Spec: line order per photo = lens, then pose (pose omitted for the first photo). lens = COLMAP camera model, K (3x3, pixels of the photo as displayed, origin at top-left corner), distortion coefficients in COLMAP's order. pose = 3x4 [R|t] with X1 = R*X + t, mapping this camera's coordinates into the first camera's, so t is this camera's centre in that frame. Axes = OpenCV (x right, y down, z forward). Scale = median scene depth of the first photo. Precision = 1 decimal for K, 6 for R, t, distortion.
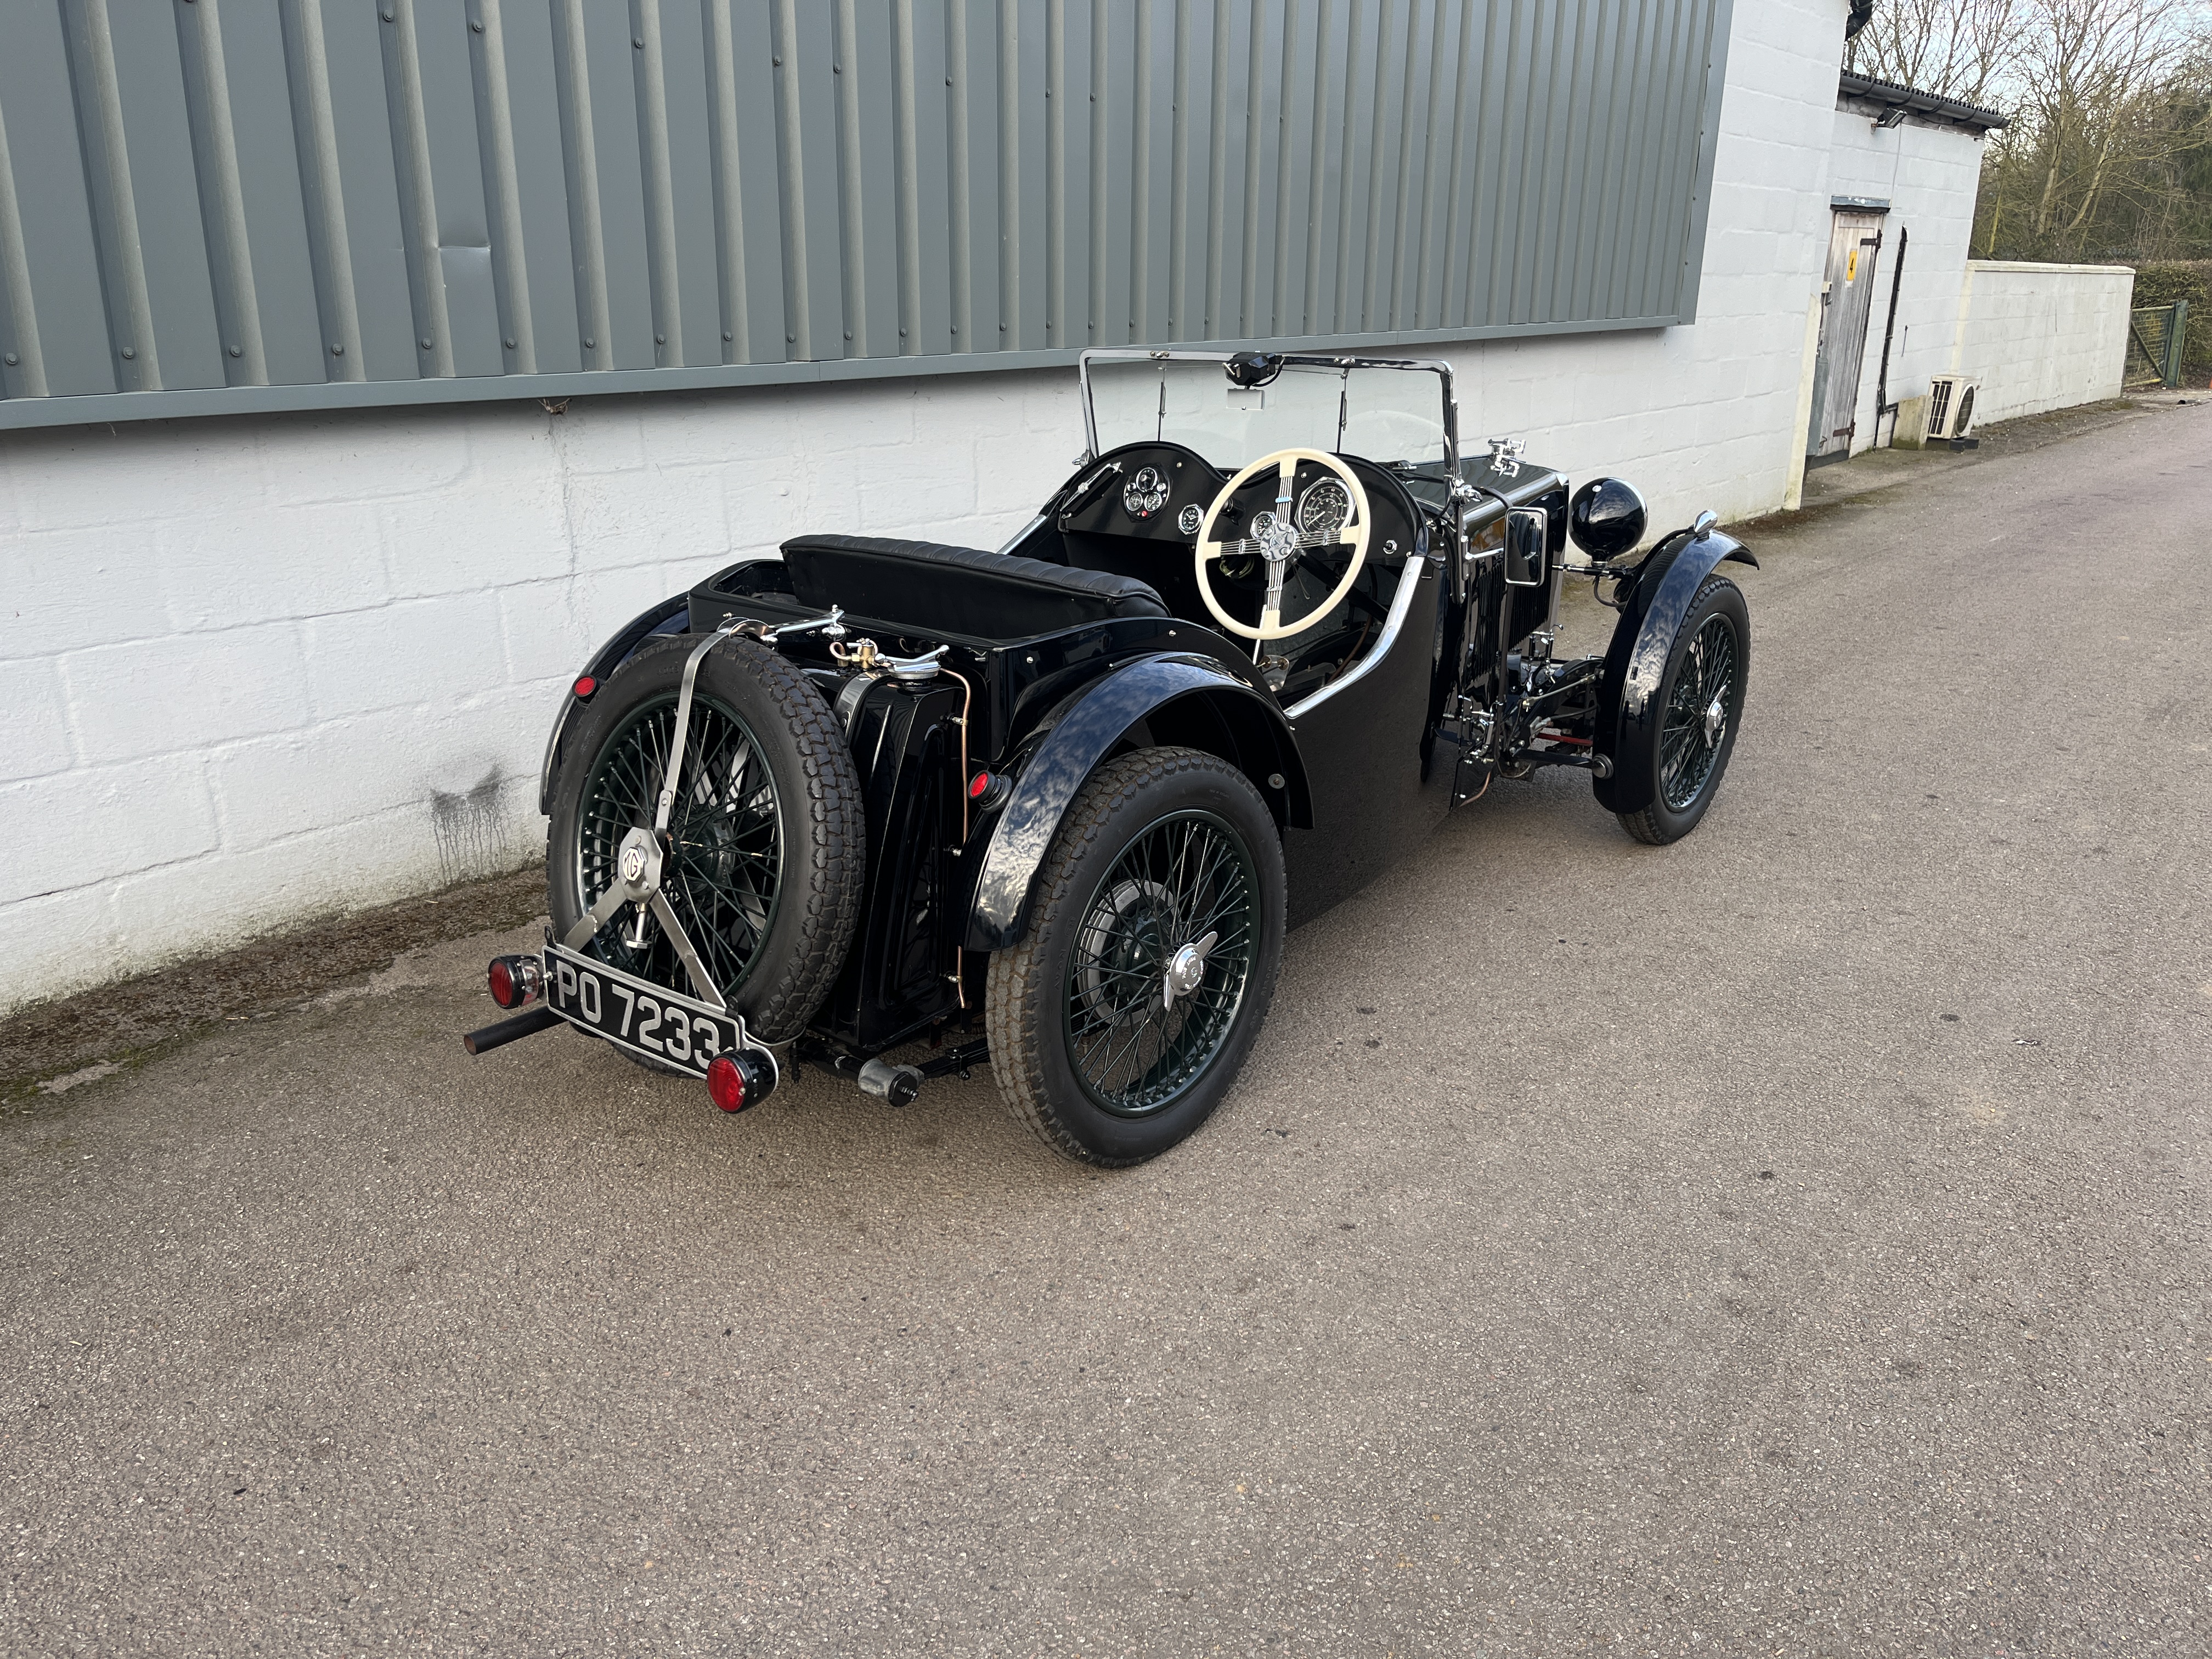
lens RADIAL K [[1671.9, 0, 1097.2], [0, 1671.9, 828.4], [0, 0, 1]] dist [0.066456, -0.097398]
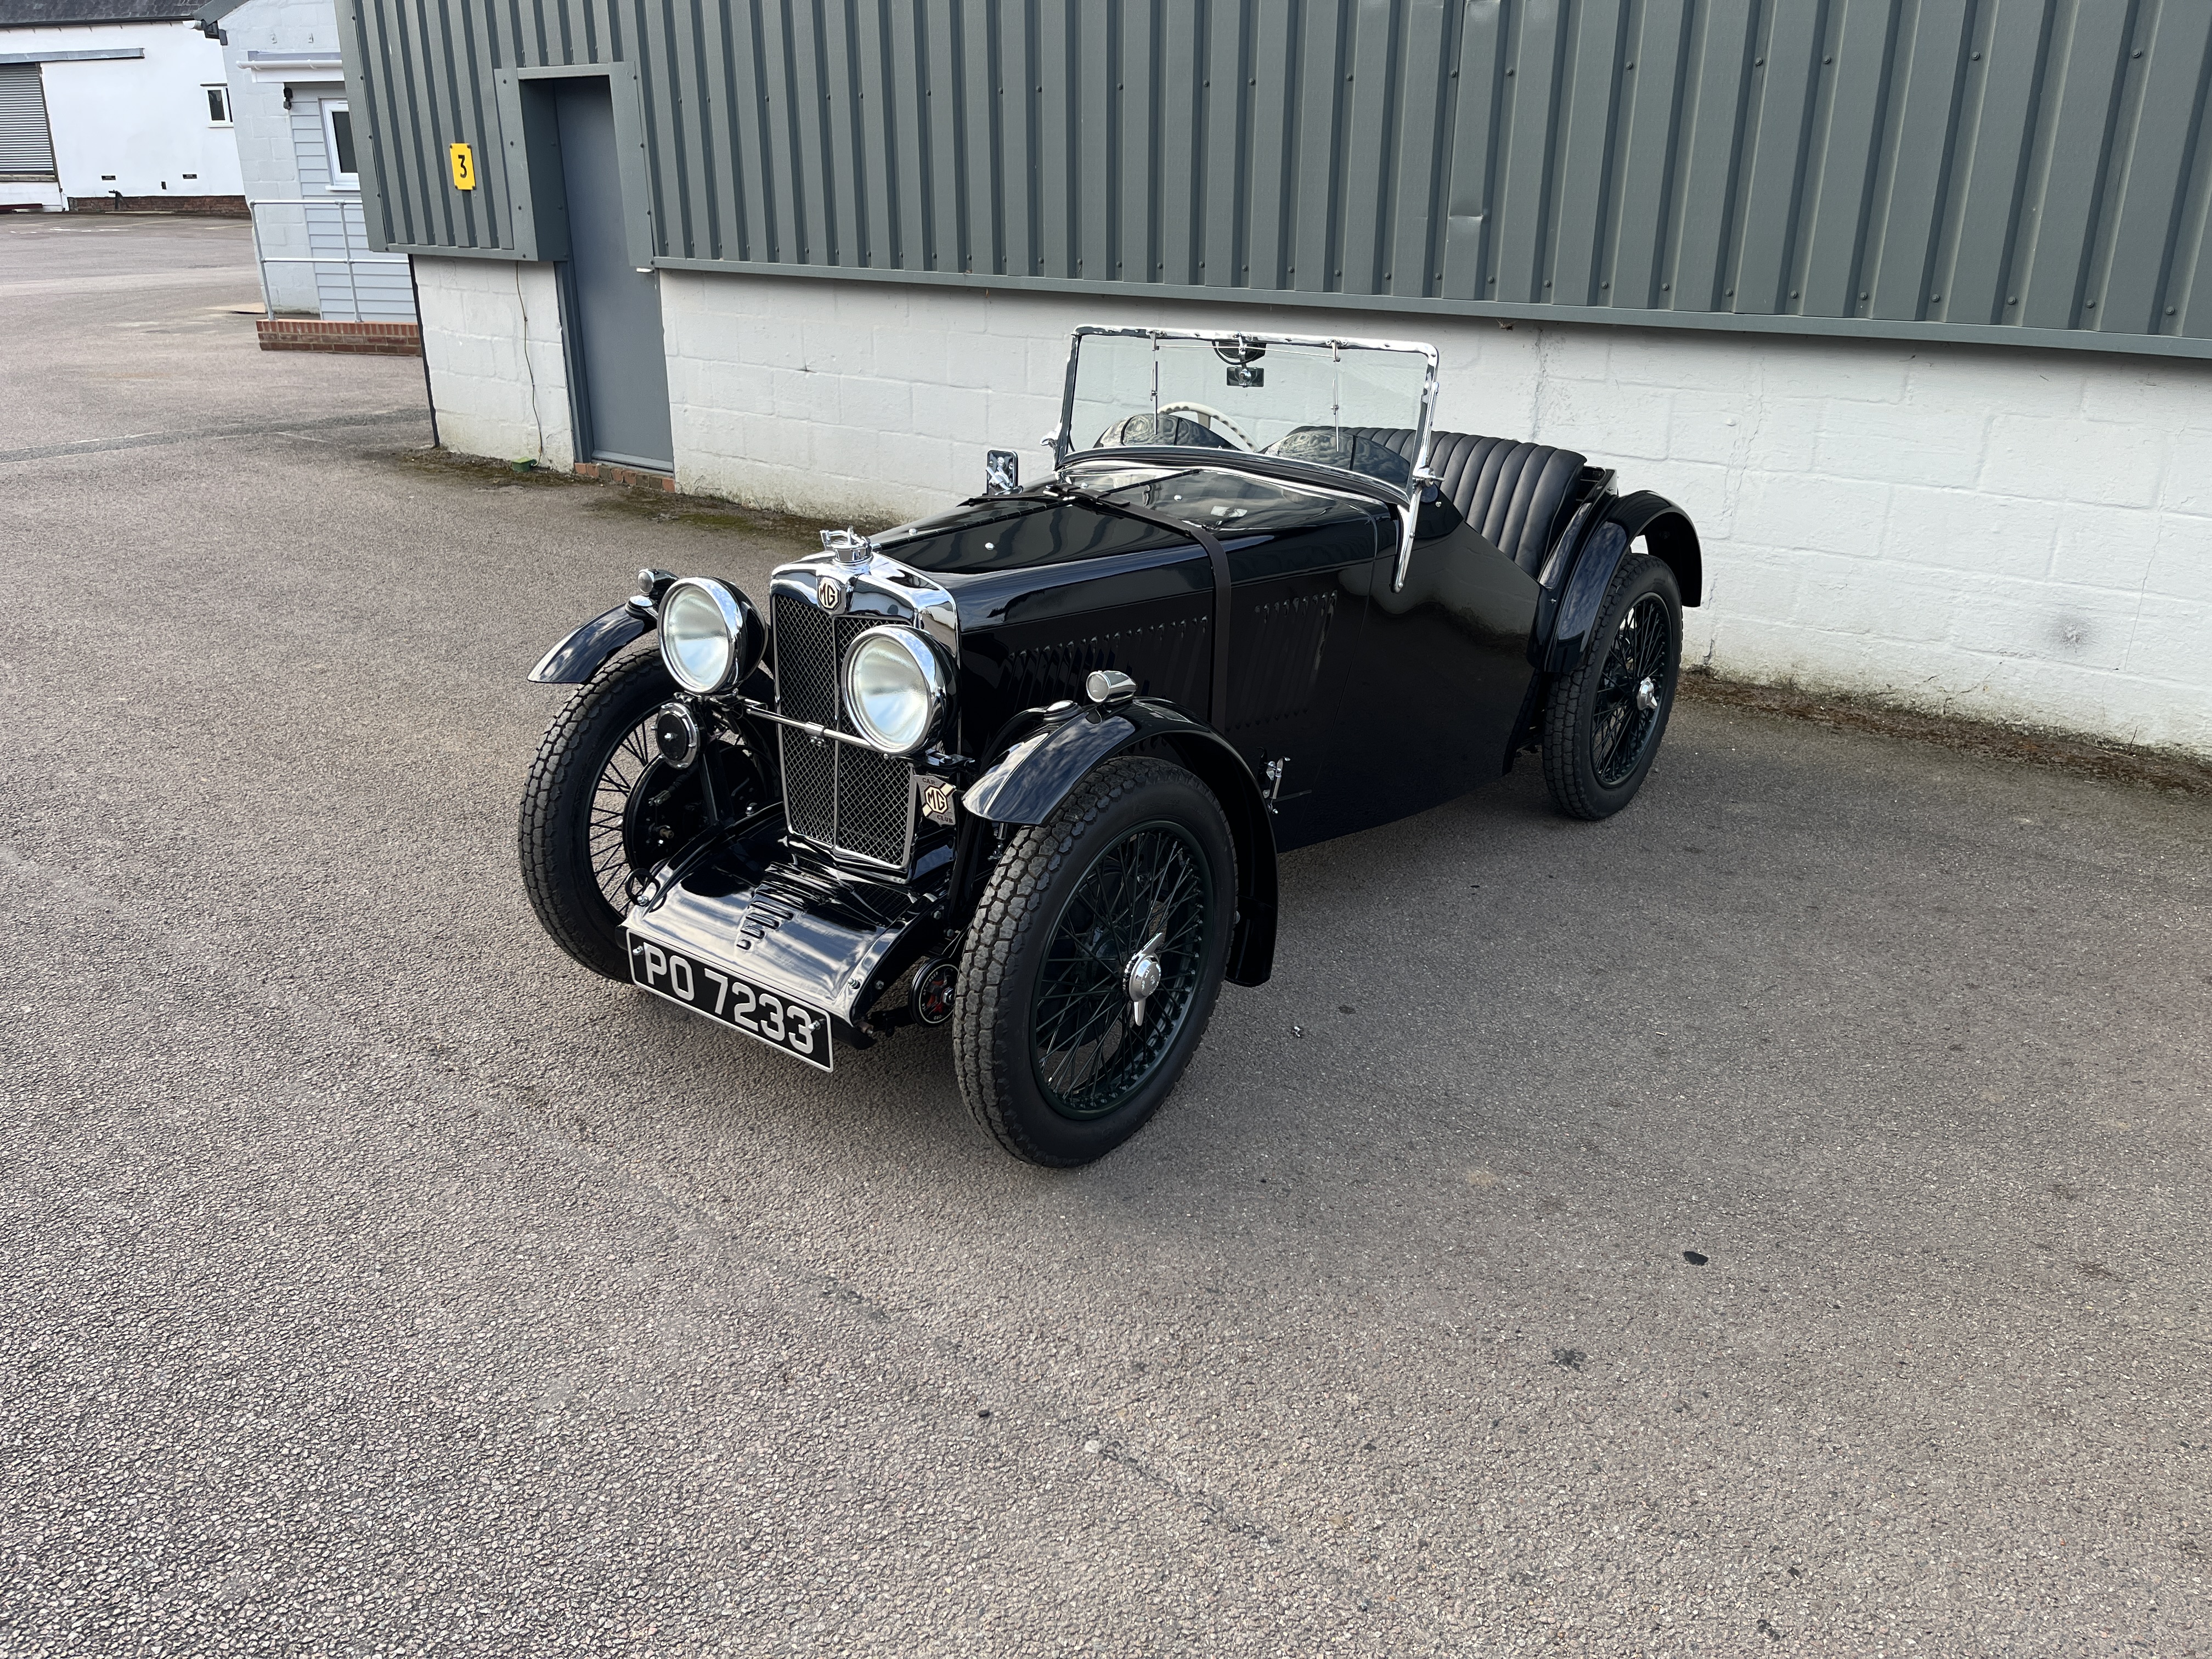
lens RADIAL K [[1671.9, 0, 1108.5], [0, 1671.9, 836.5], [0, 0, 1]] dist [0.066456, -0.097398]
pose [[0.022794, 0.364188, -0.931046, 1.107805], [-0.321818, 0.884392, 0.338060, -0.219206], [0.946527, 0.291922, 0.137361, 0.544001]]
